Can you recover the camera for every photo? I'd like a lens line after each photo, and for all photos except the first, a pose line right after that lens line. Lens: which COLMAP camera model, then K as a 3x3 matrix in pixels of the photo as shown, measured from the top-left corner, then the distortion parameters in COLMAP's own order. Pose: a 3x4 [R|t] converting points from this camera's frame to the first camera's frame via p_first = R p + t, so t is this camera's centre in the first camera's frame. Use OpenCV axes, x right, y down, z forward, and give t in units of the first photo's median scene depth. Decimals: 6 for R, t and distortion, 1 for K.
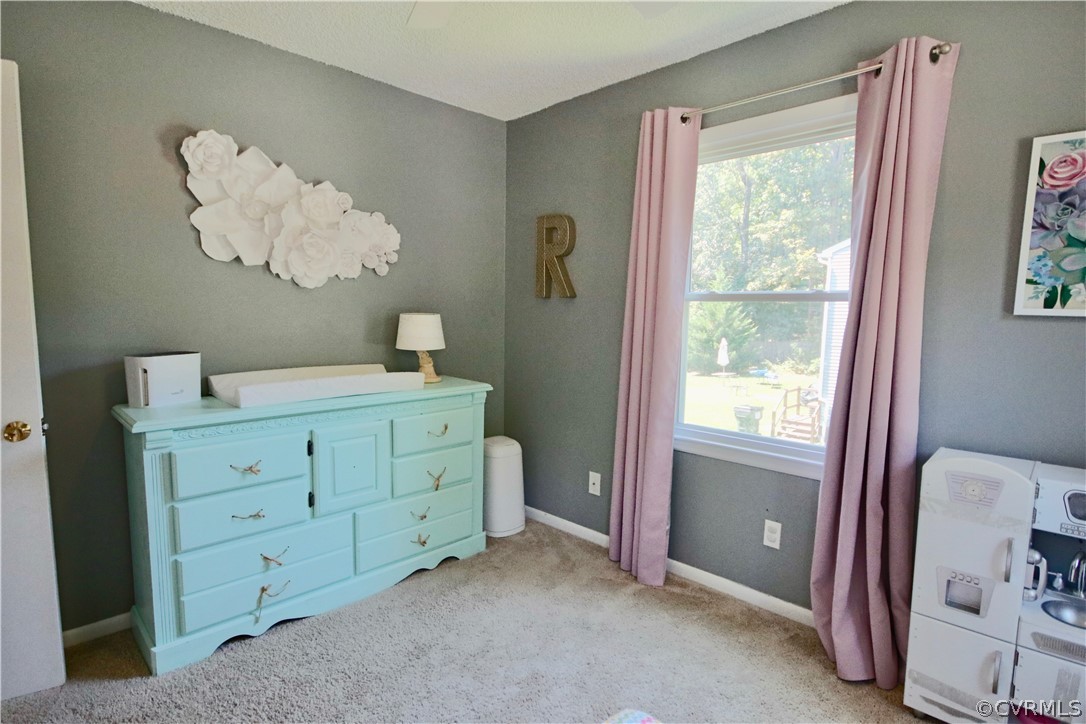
lens RADIAL K [[558.2, 0, 544.0], [0, 558.2, 368.4], [0, 0, 1]] dist [-0.005764, 0.000301]
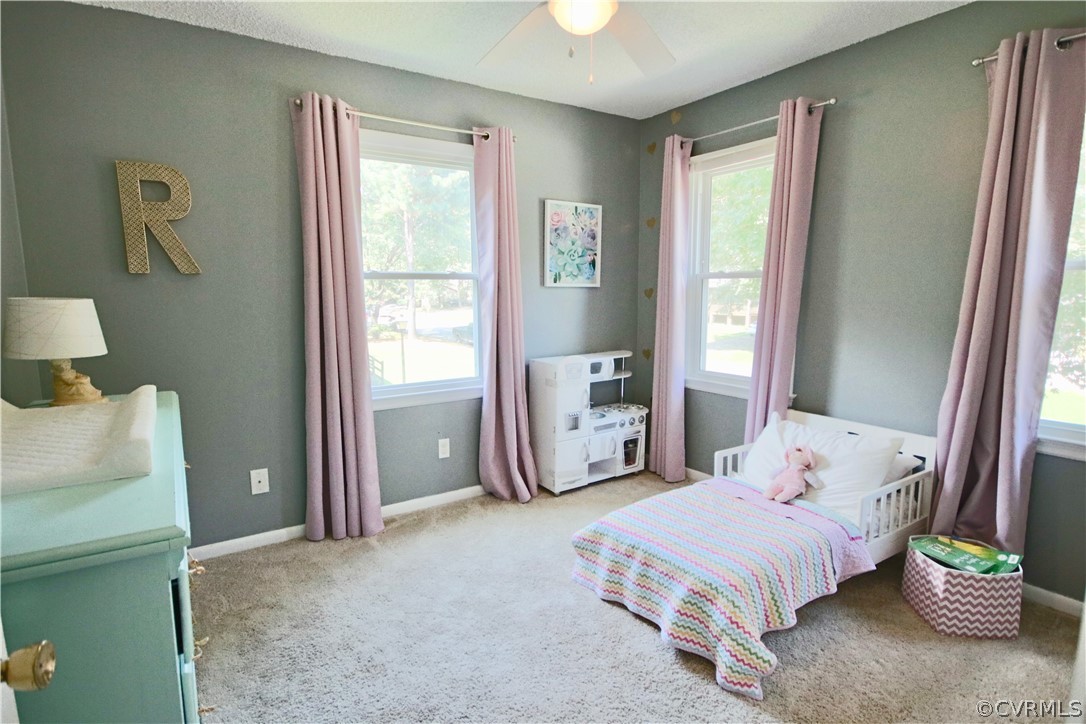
lens RADIAL K [[558.2, 0, 544.0], [0, 558.2, 368.4], [0, 0, 1]] dist [-0.005764, 0.000301]
pose [[0.211578, -0.156834, 0.964696, -0.852315], [0.114019, 0.984262, 0.135008, -0.058897], [-0.970687, 0.081429, 0.226131, 0.428607]]
